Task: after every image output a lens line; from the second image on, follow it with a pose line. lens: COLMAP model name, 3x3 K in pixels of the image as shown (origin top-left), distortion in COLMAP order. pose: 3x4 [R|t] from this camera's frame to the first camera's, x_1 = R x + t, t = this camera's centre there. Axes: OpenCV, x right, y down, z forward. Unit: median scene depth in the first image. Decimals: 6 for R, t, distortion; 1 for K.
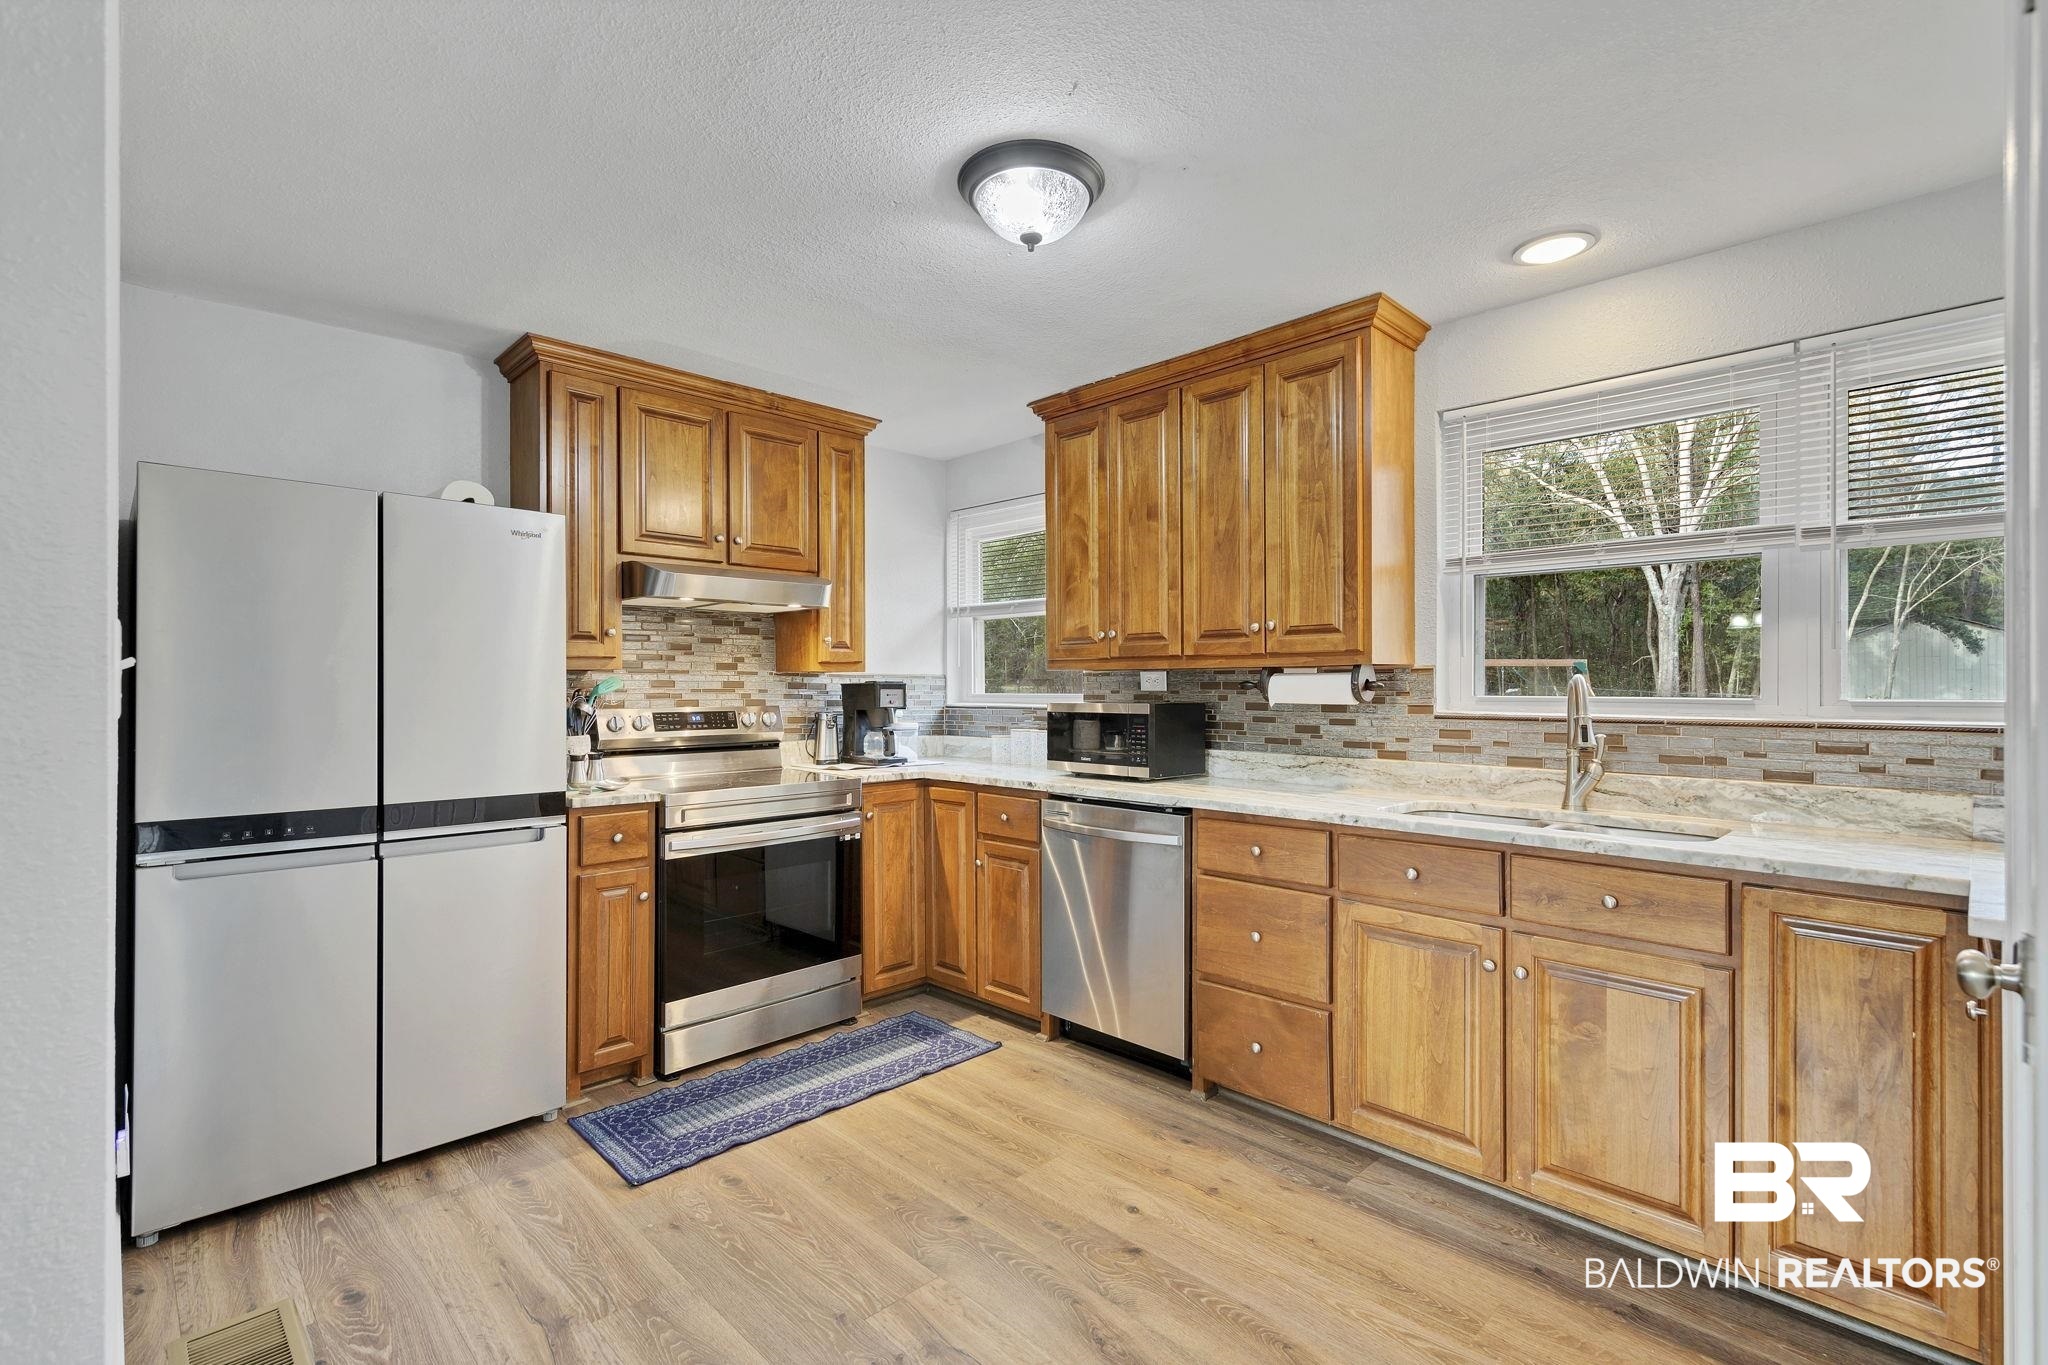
lens RADIAL K [[934.2, 0, 1014.1], [0, 934.2, 688.7], [0, 0, 1]] dist [0.004380, 0.000091]
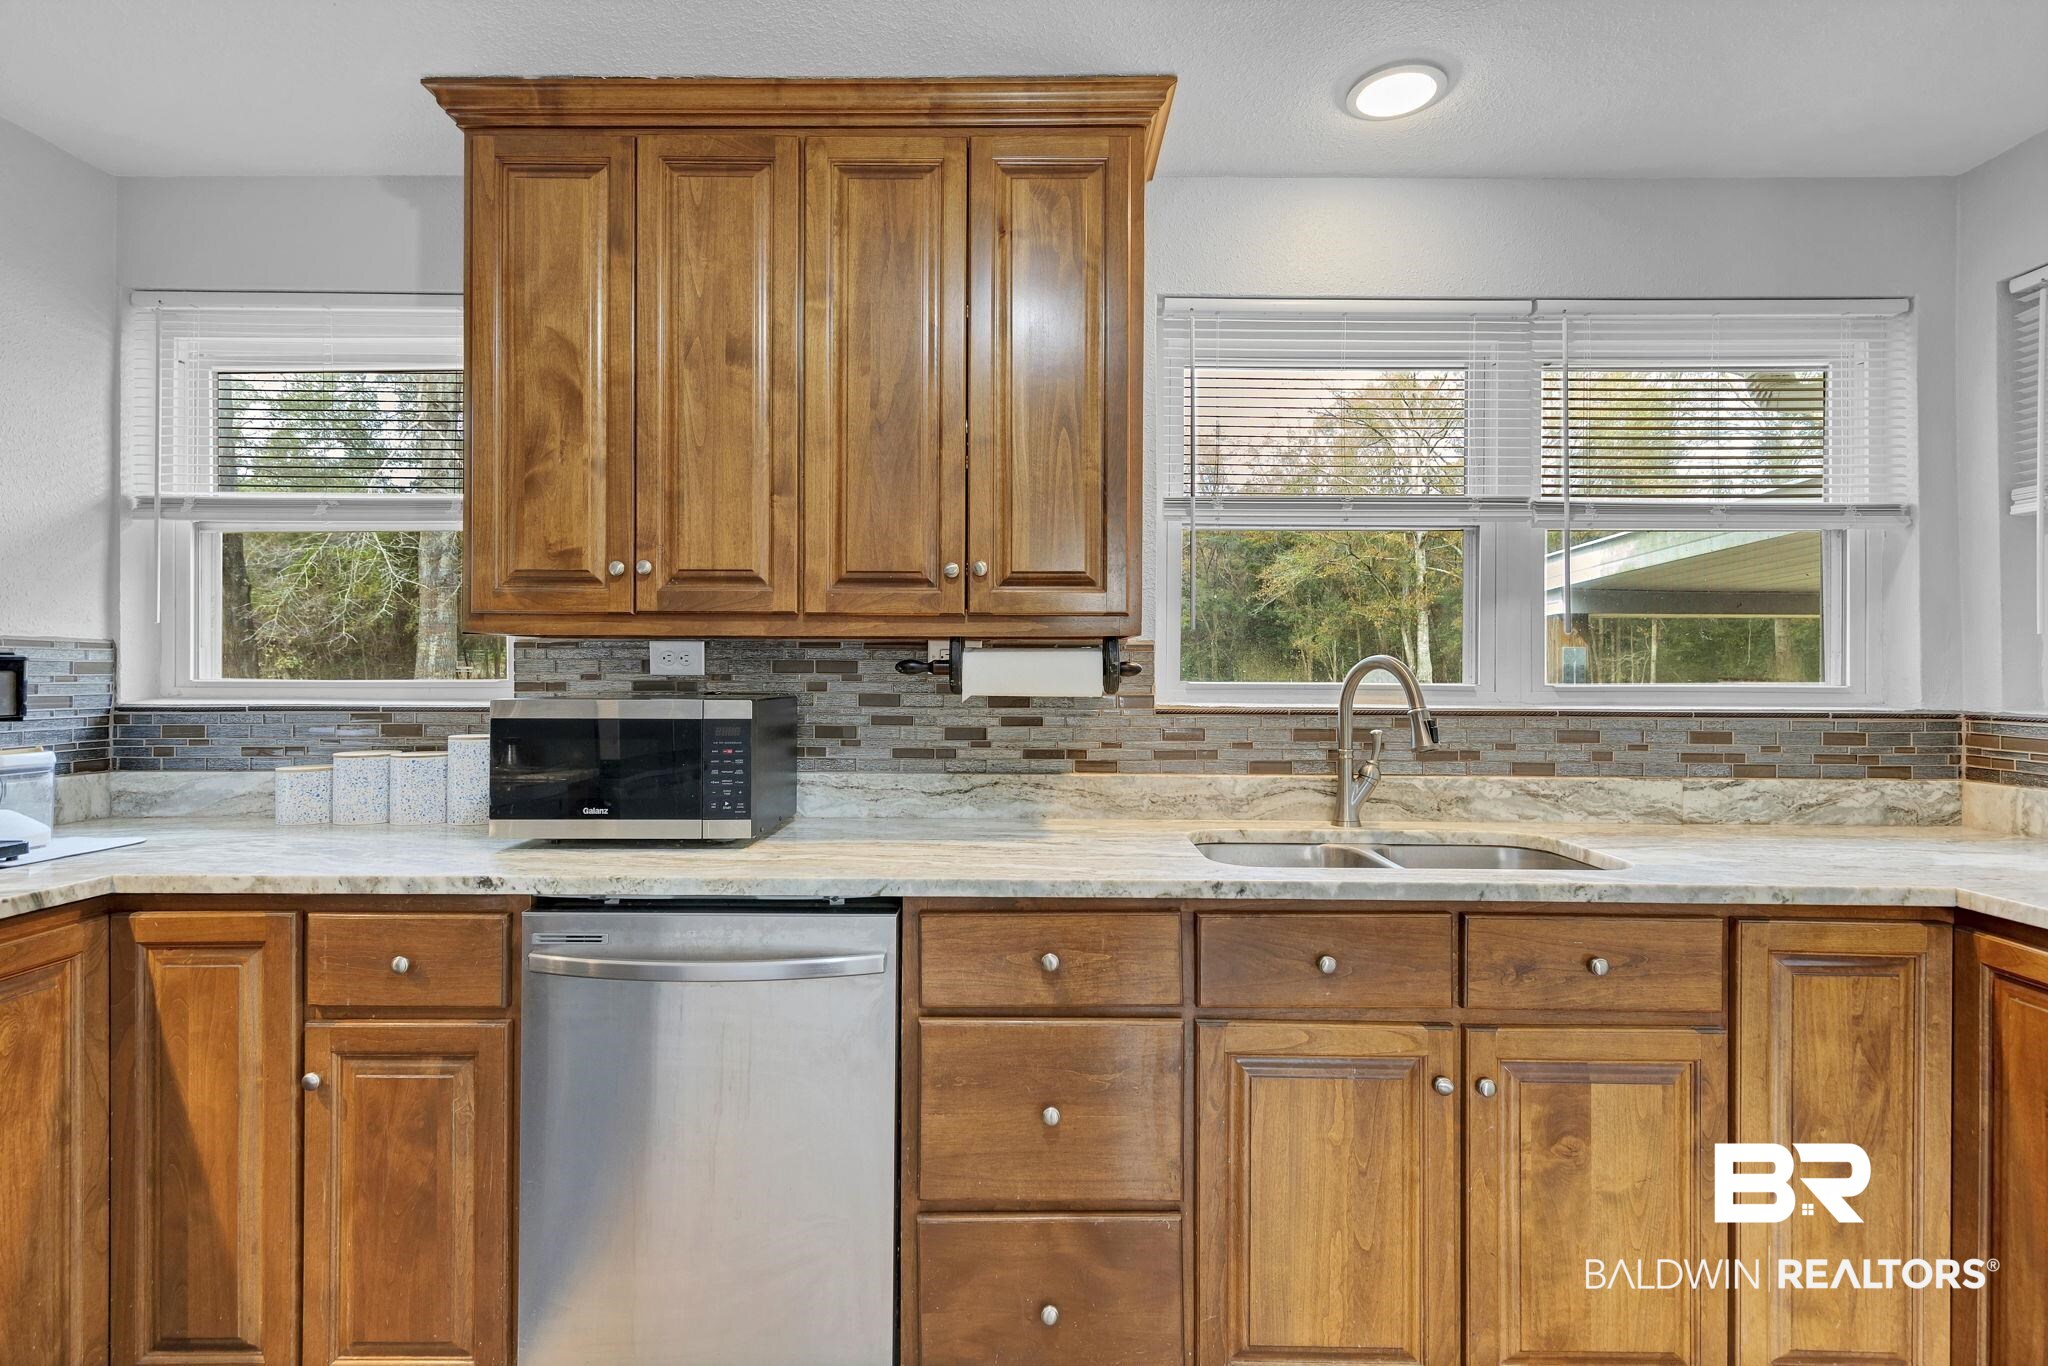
lens RADIAL K [[934.2, 0, 1027.3], [0, 934.2, 662.5], [0, 0, 1]] dist [0.004380, 0.000091]
pose [[0.700660, 0.007489, 0.713456, -0.124931], [-0.002583, 0.999965, -0.007960, -0.001541], [-0.713490, 0.003734, 0.700655, 0.501268]]
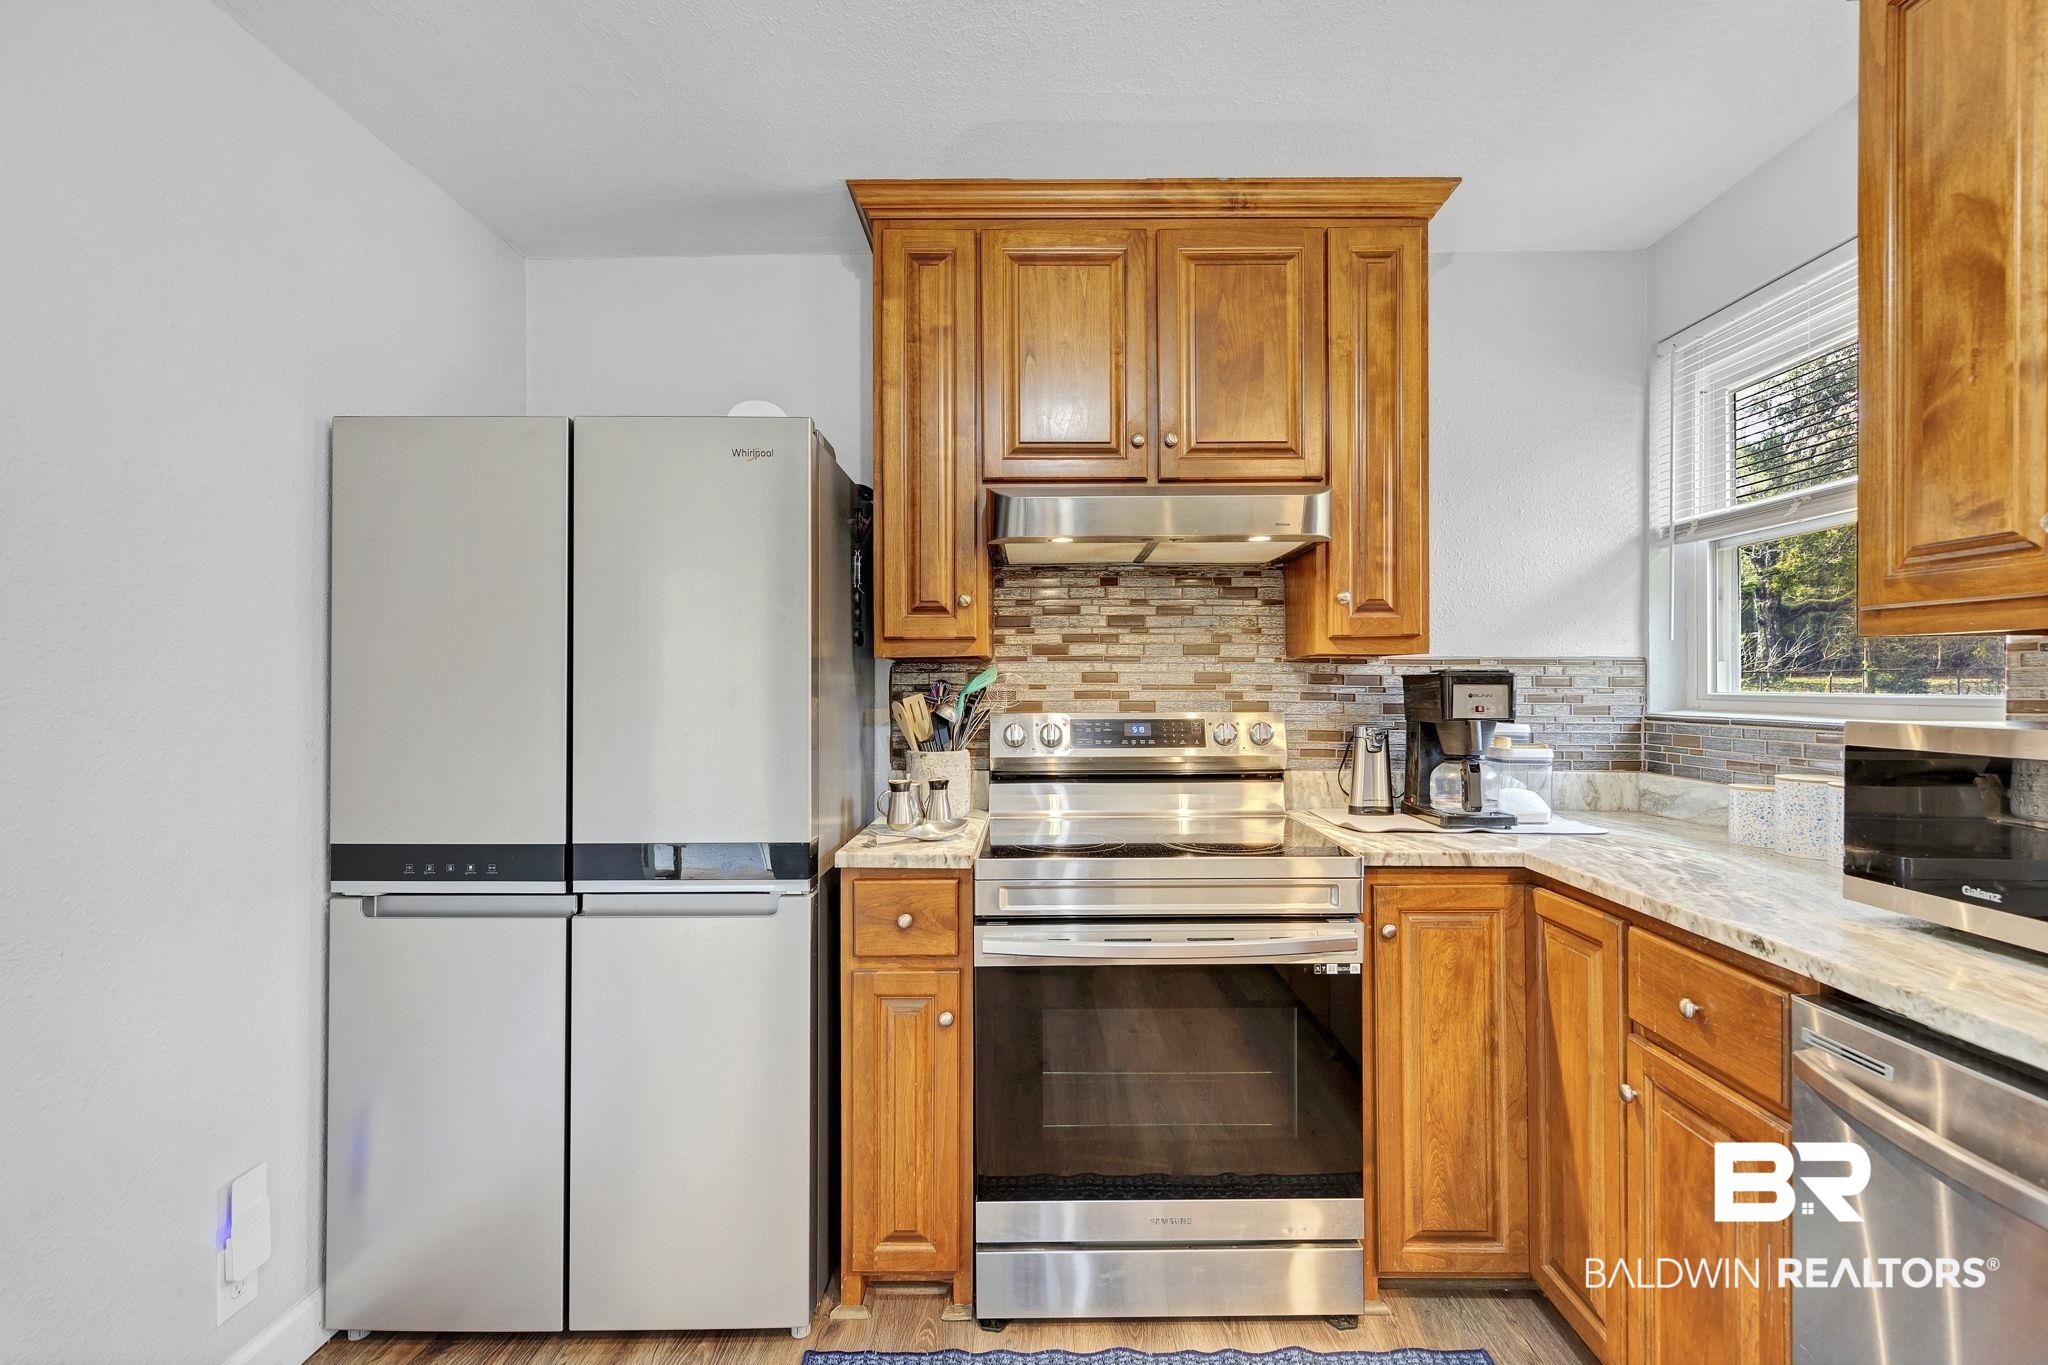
lens RADIAL K [[934.2, 0, 1037.4], [0, 934.2, 690.1], [0, 0, 1]] dist [0.004380, 0.000091]
pose [[0.712770, 0.004936, -0.701381, 0.074258], [0.001481, 0.999962, 0.008542, -0.001618], [0.701396, -0.007127, 0.712736, 0.544168]]
